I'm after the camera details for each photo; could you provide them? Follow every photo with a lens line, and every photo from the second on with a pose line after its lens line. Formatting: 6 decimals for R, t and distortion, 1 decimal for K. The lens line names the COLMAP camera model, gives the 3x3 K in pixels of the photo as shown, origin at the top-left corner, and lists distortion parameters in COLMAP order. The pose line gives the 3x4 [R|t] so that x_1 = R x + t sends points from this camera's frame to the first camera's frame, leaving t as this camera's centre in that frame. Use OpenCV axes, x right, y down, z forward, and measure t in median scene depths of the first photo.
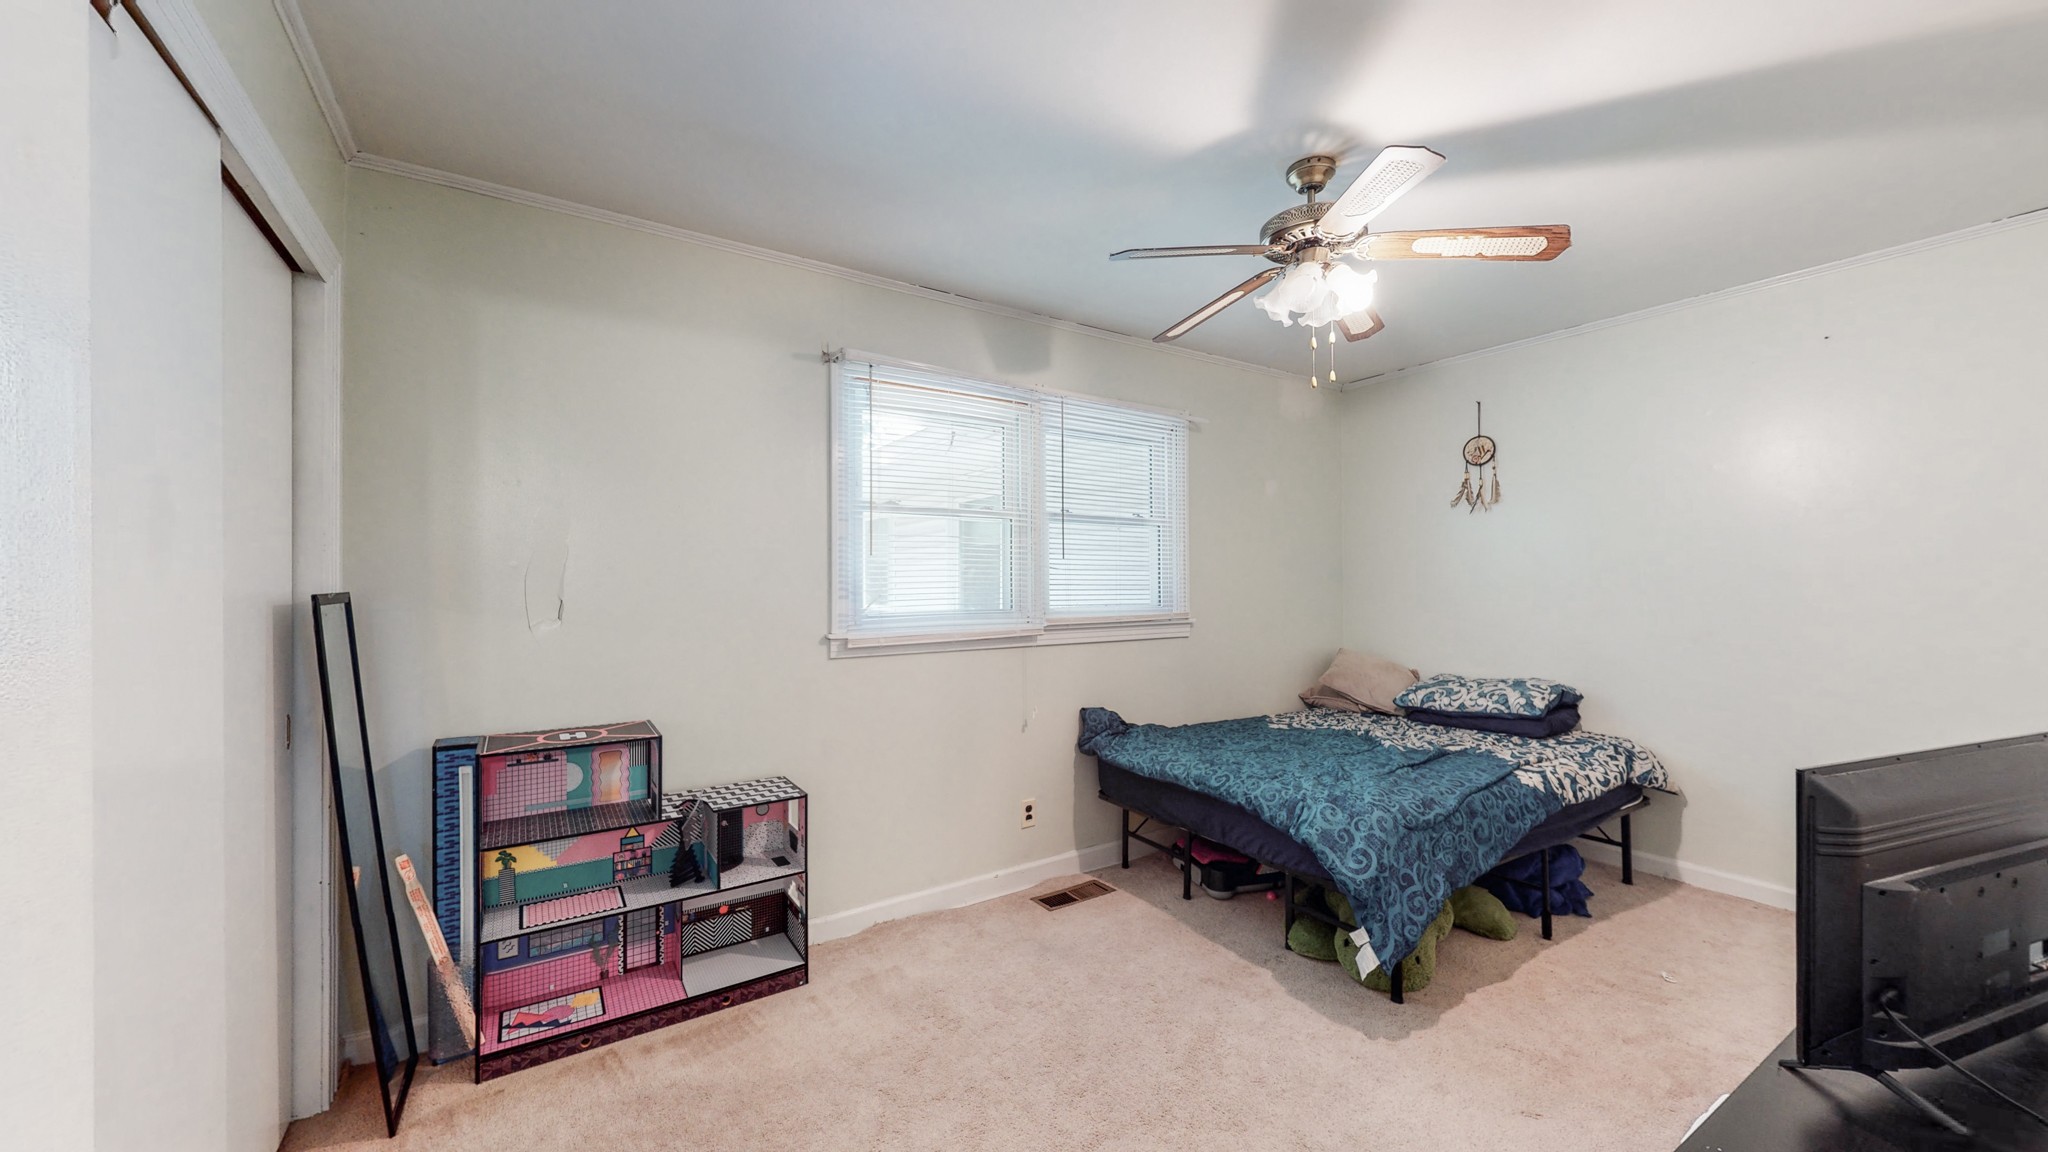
lens RADIAL K [[748.8, 0, 1036.2], [0, 748.8, 569.6], [0, 0, 1]] dist [-0.003073, 0.001053]
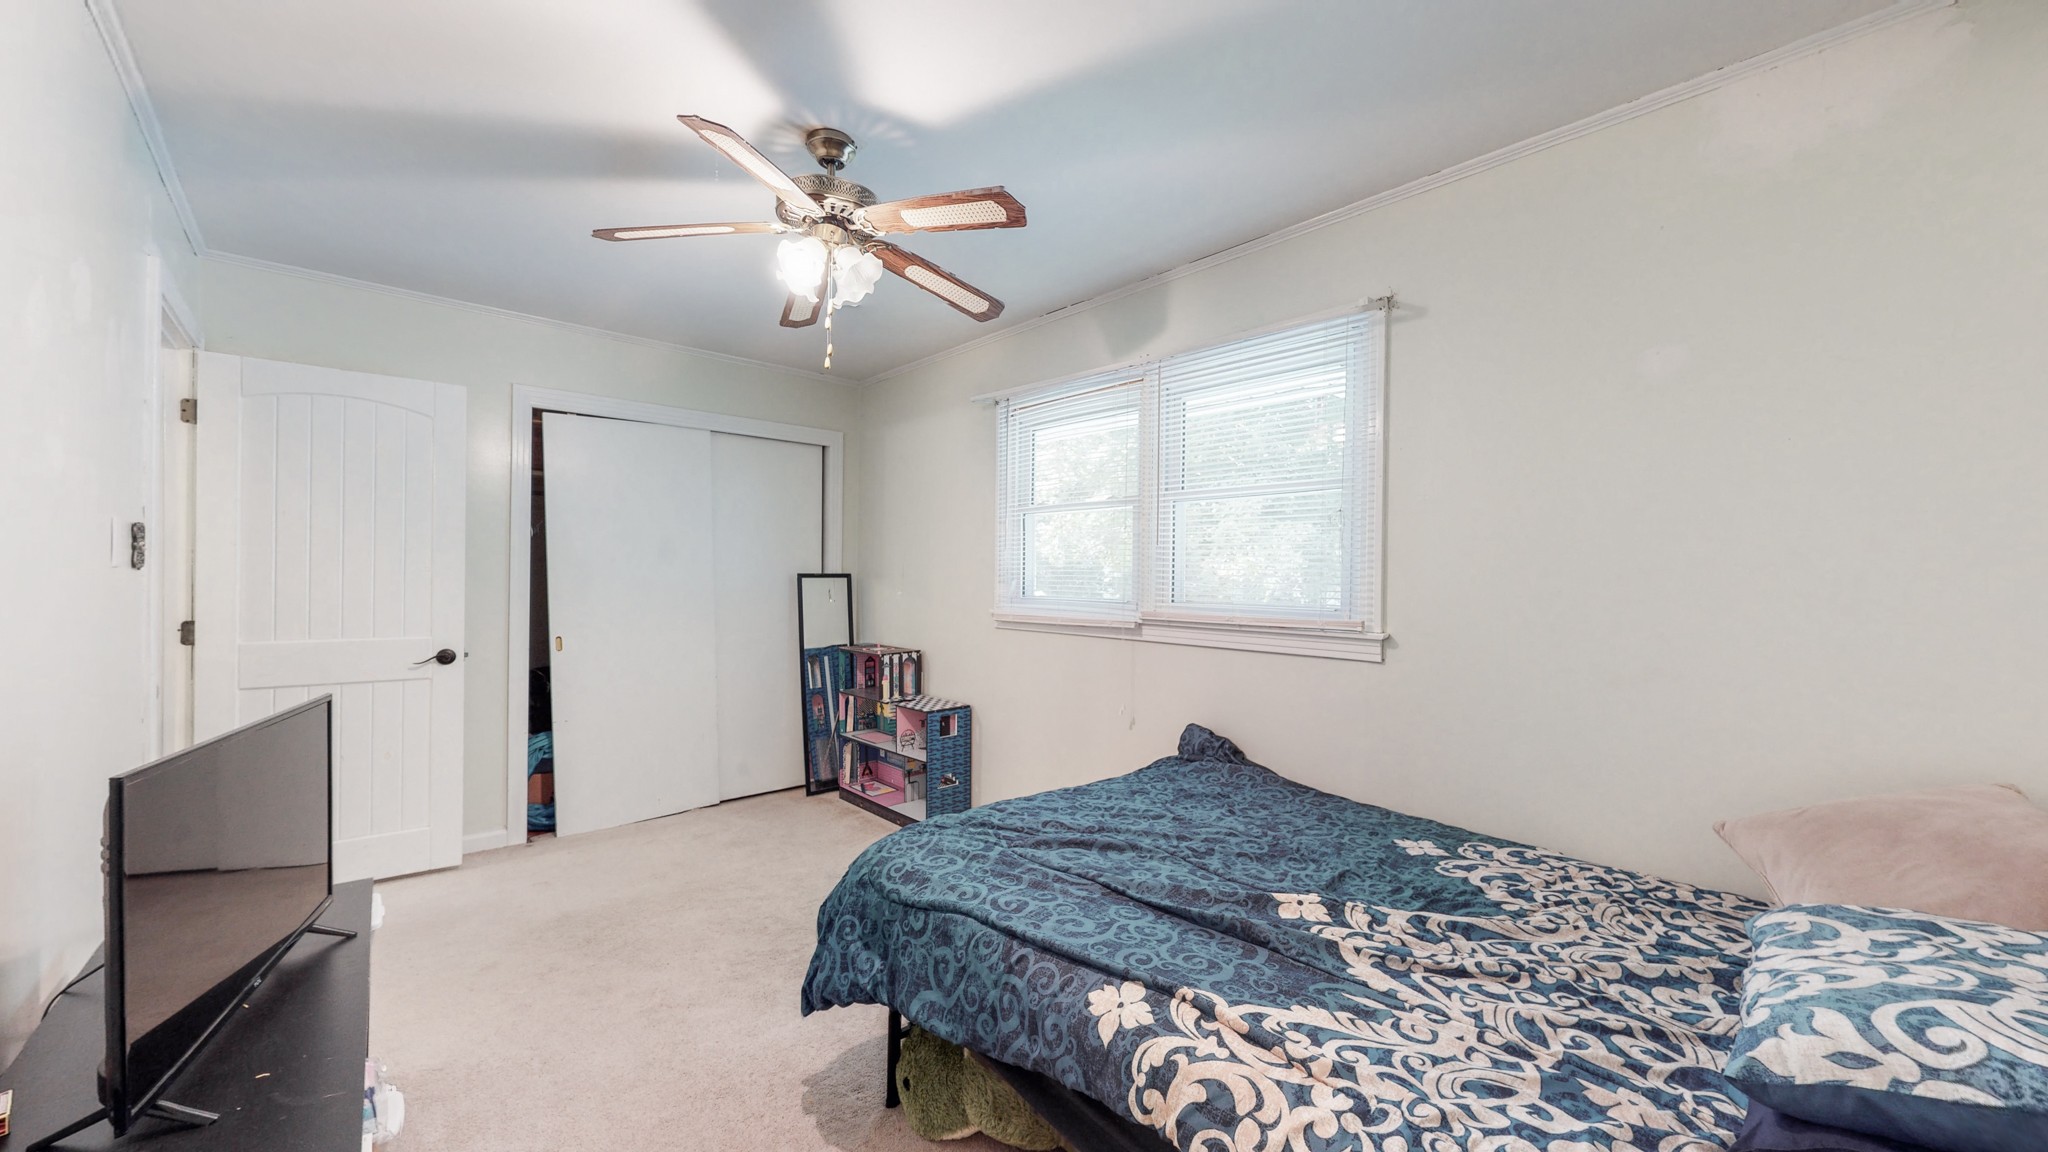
lens RADIAL K [[748.8, 0, 1039.0], [0, 748.8, 579.6], [0, 0, 1]] dist [-0.003073, 0.001053]
pose [[0.167171, 0.005957, -0.985910, 0.873775], [-0.005898, 0.999970, 0.005042, 0.023421], [0.985910, 0.004972, 0.167201, 0.710661]]
